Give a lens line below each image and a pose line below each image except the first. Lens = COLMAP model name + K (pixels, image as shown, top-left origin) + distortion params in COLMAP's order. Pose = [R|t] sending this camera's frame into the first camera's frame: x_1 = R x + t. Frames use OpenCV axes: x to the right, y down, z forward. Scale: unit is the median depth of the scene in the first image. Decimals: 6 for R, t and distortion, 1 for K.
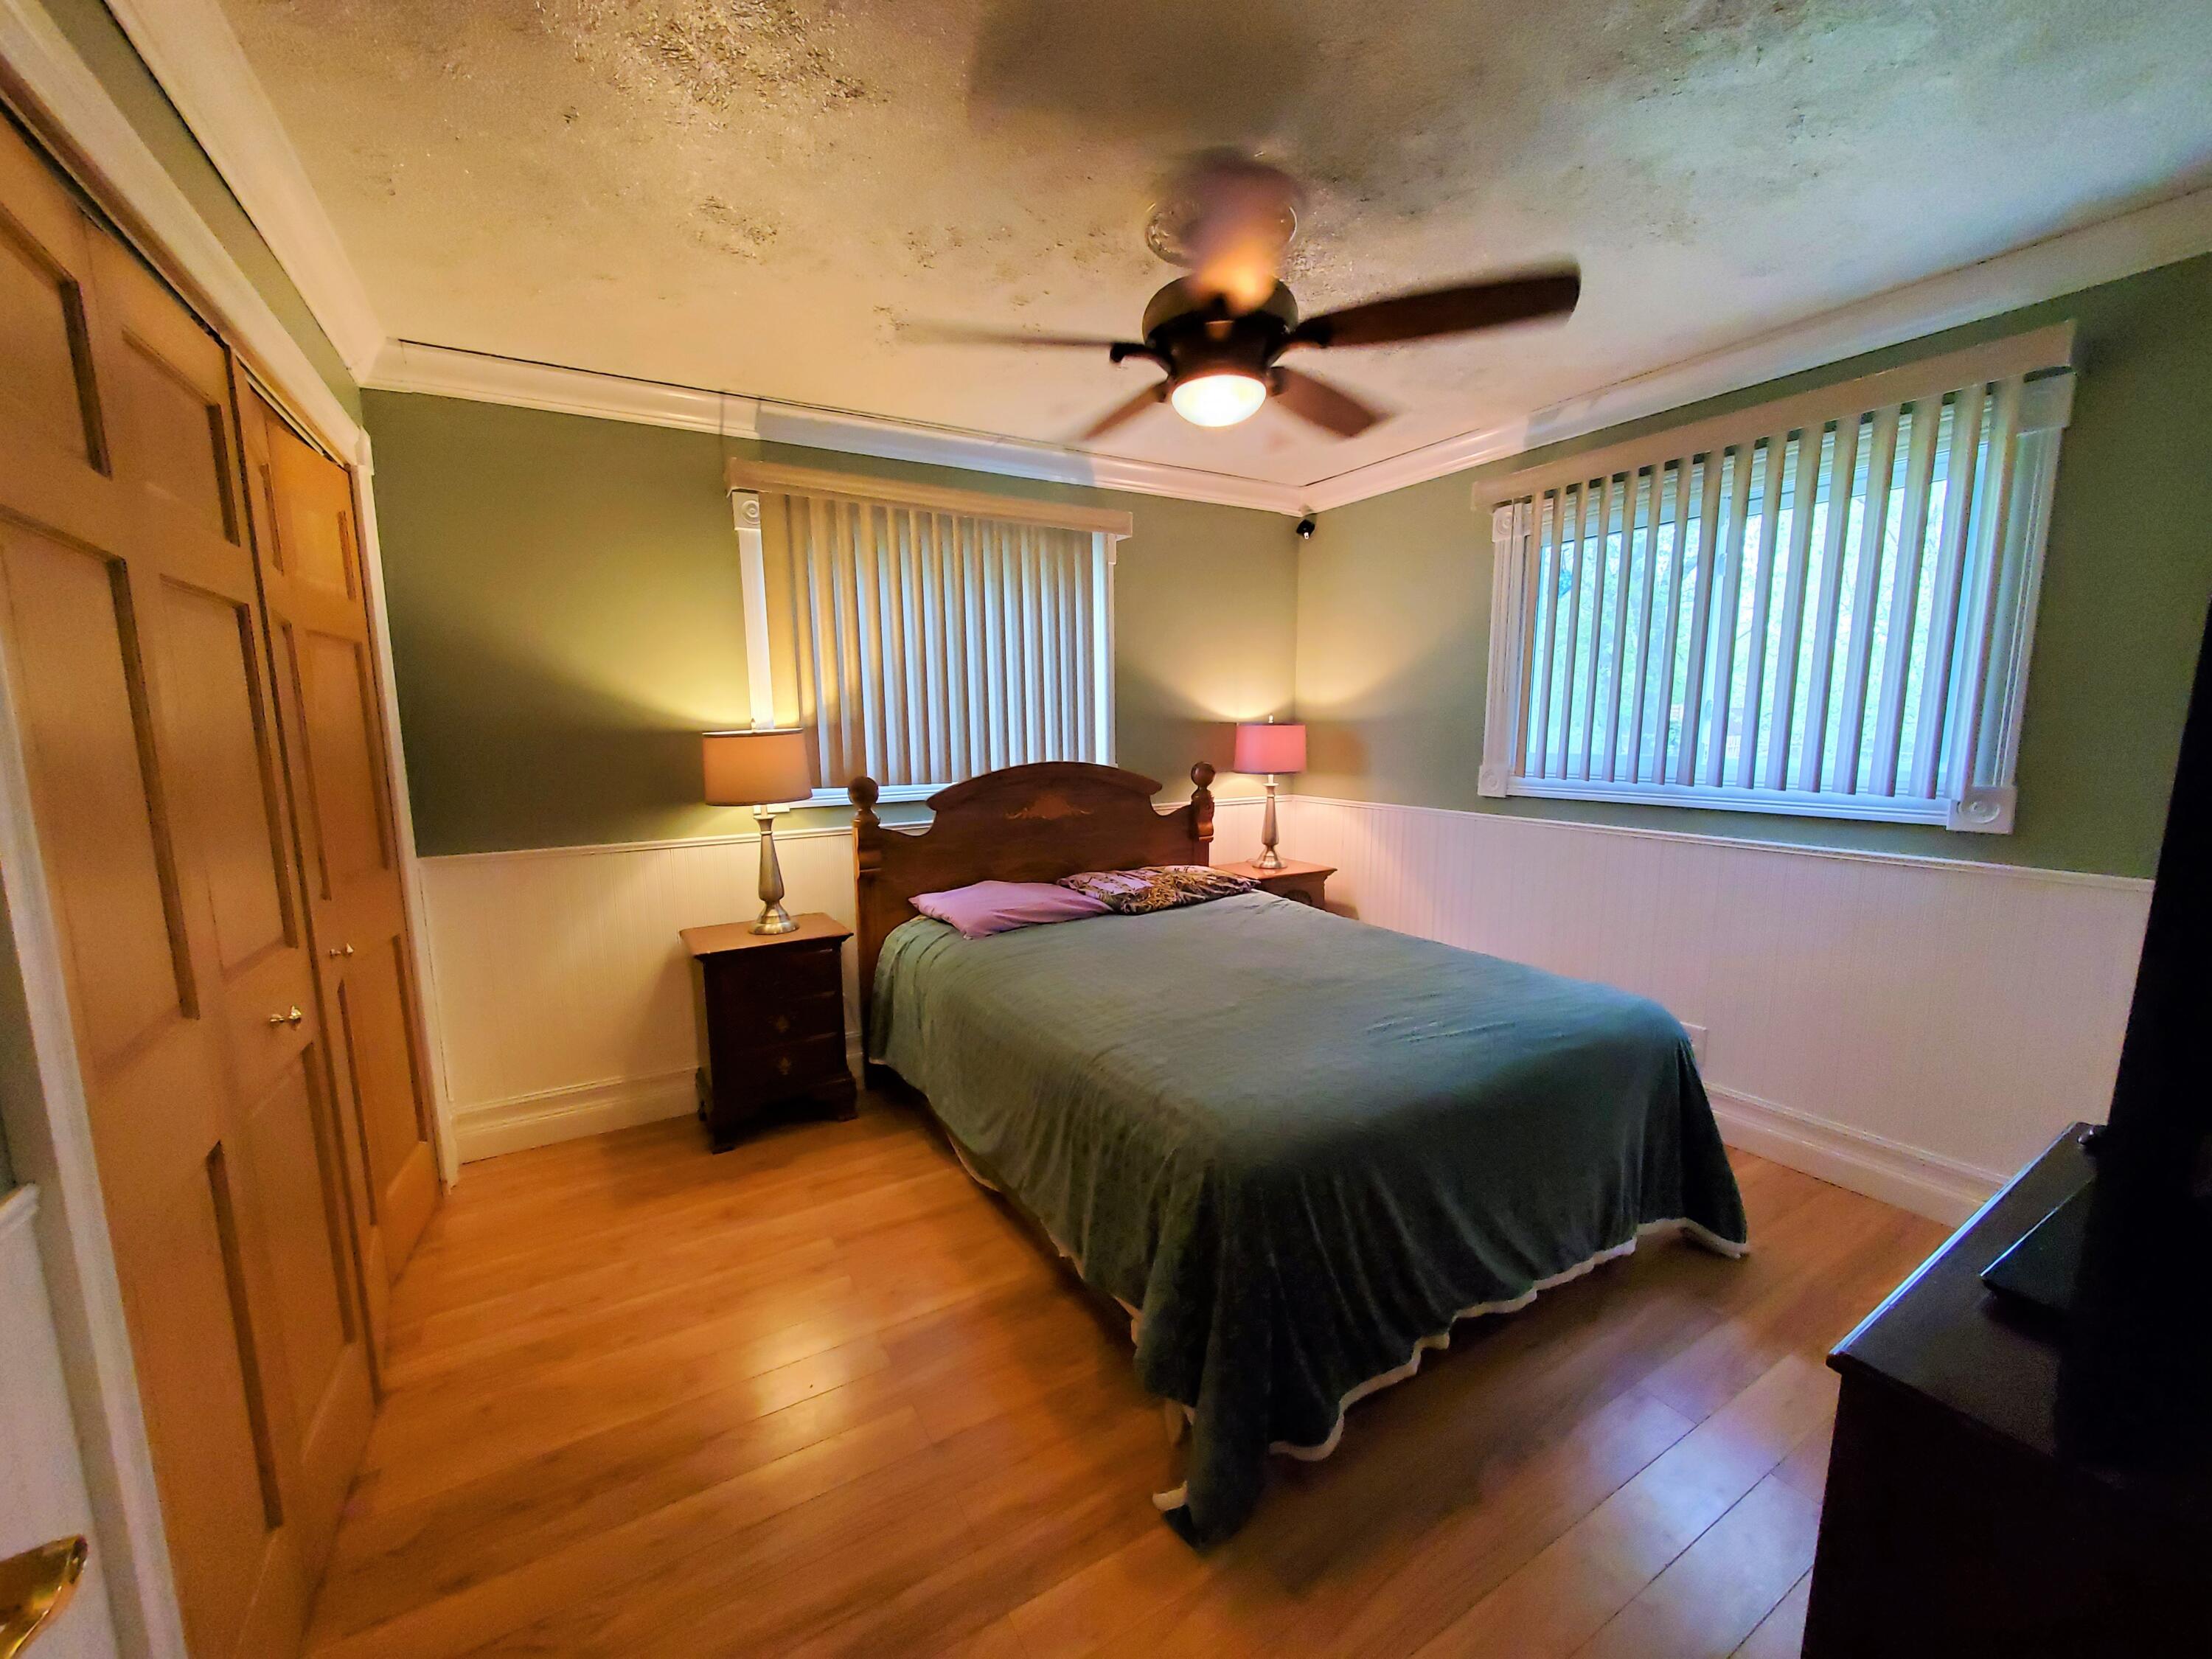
lens RADIAL K [[867.9, 0, 1106.0], [0, 867.9, 829.5], [0, 0, 1]] dist [0.022664, 0.000037]
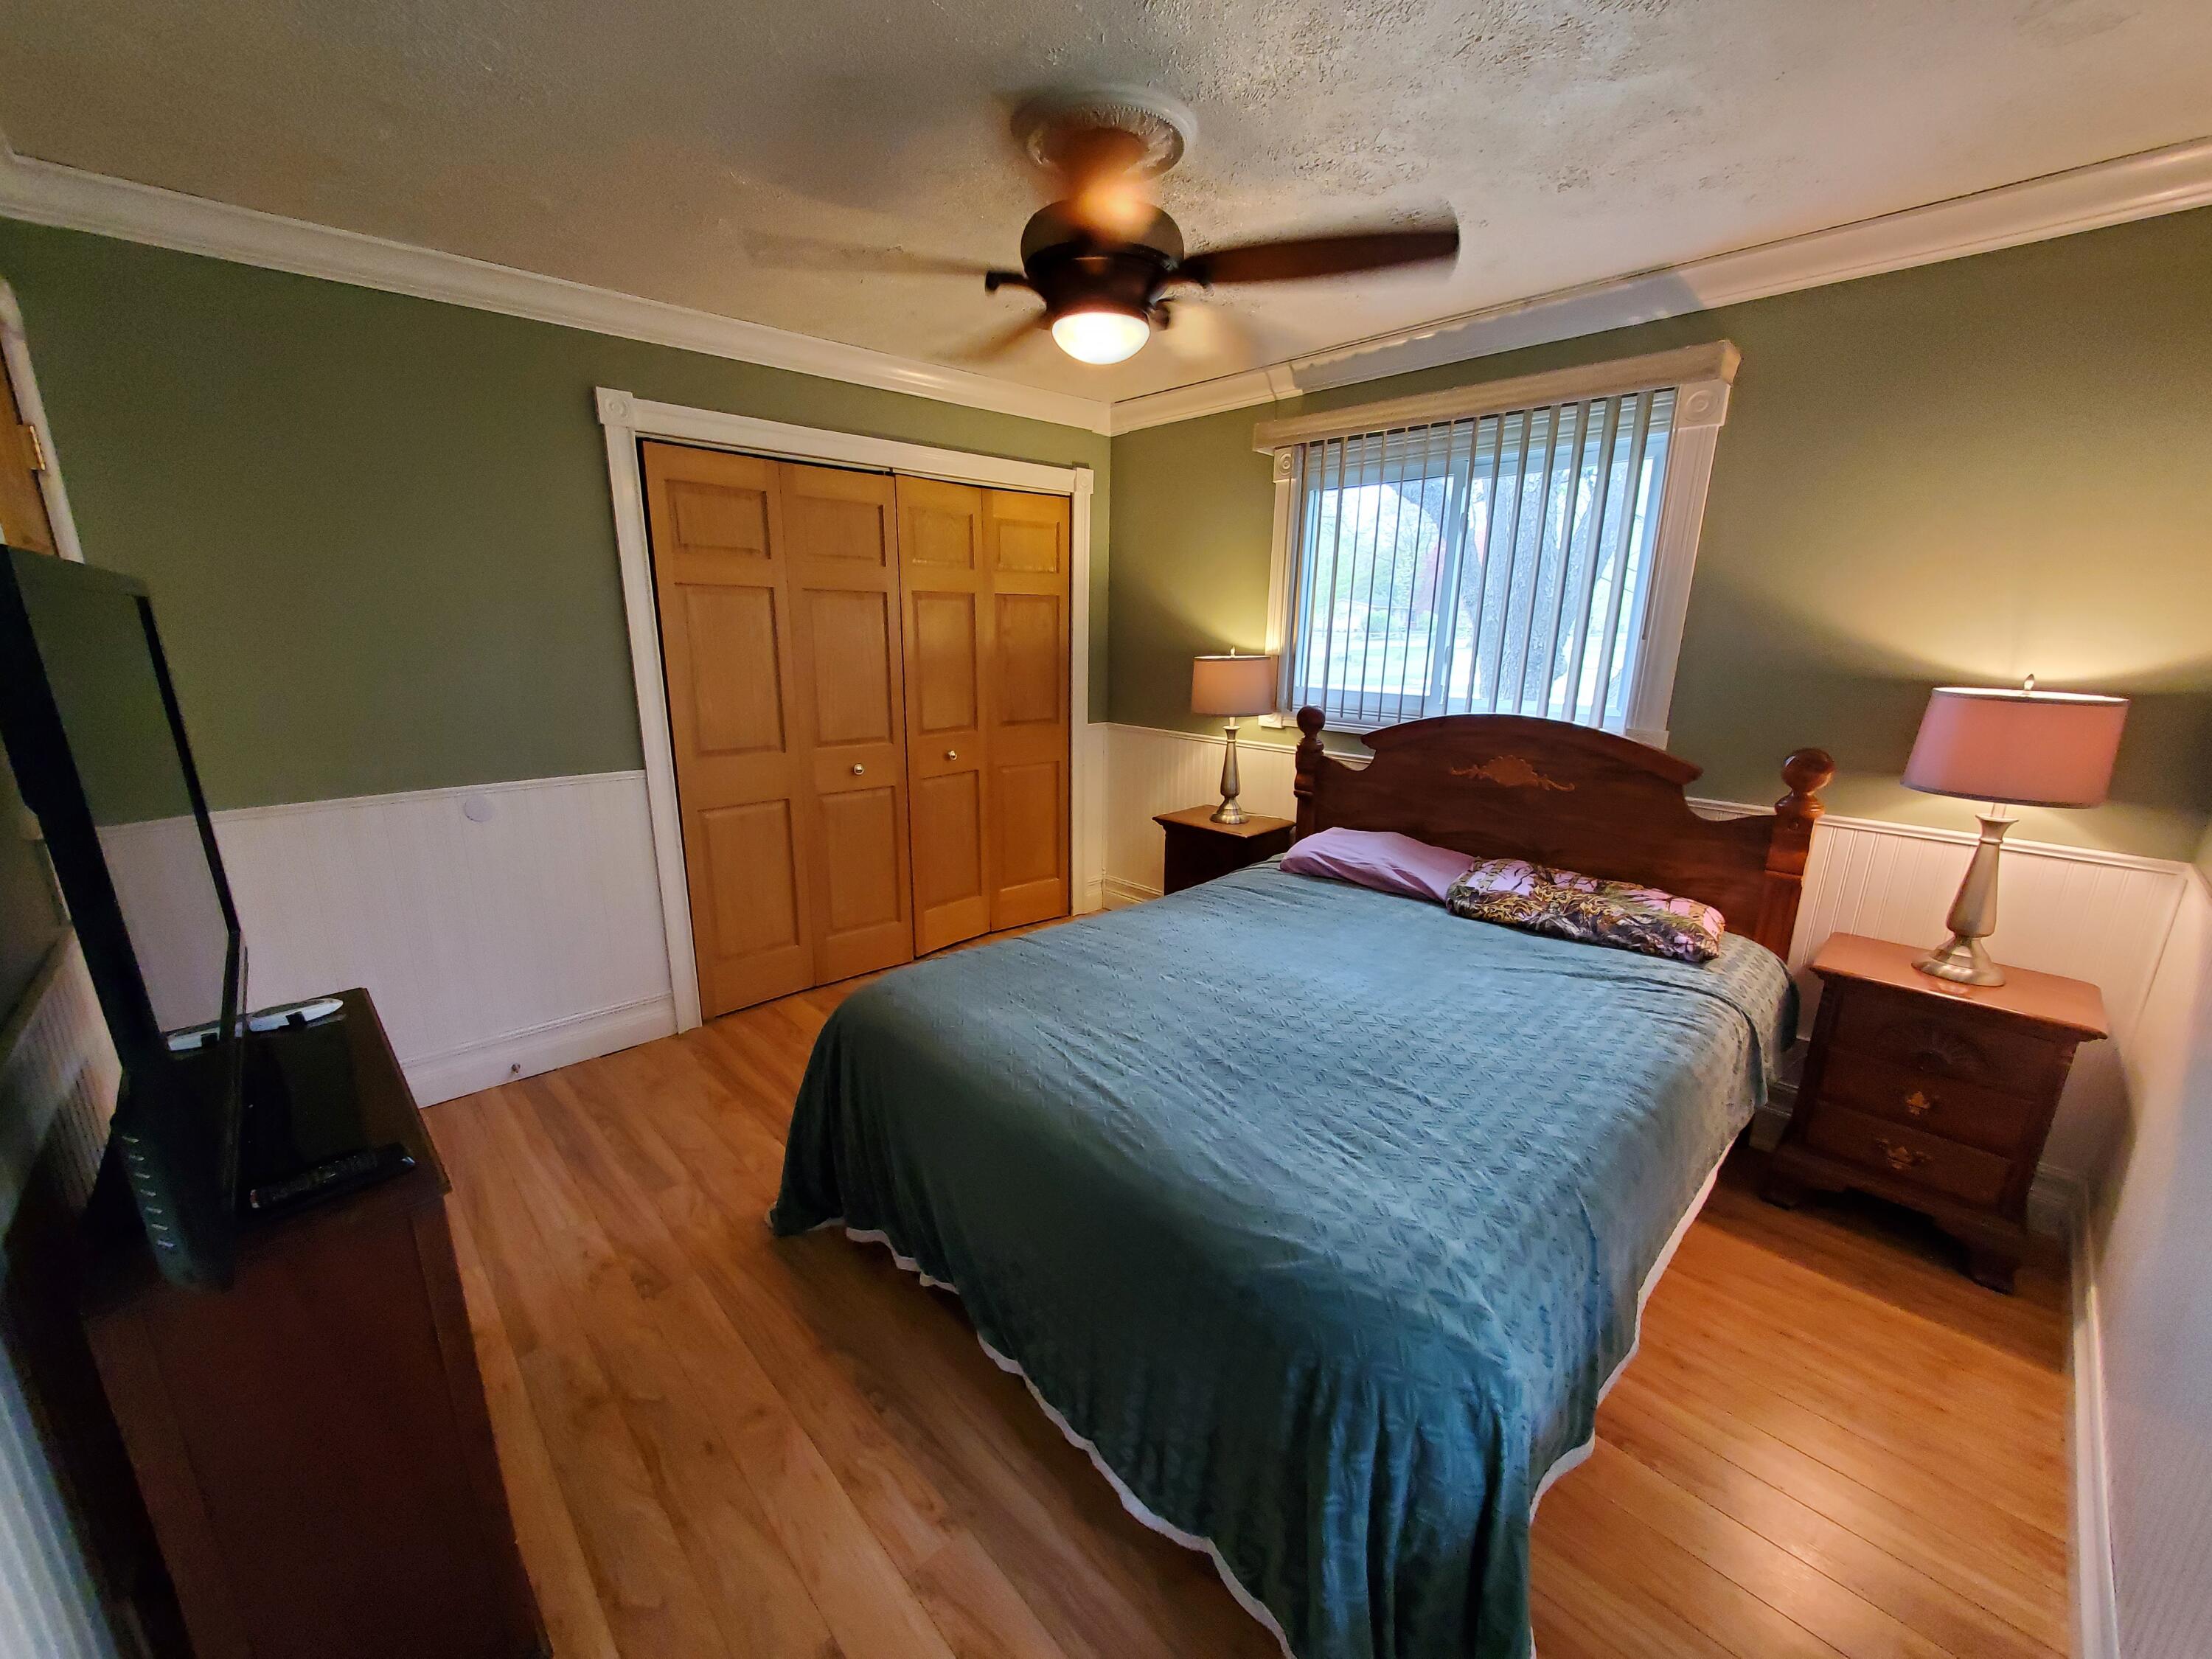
lens RADIAL K [[878.2, 0, 1106.0], [0, 878.2, 829.5], [0, 0, 1]] dist [-0.001467, -0.000075]
pose [[0.219399, 0.236588, -0.946515, 0.706318], [-0.141727, 0.967590, 0.209004, -0.099062], [0.965286, 0.088292, 0.245819, 0.498539]]
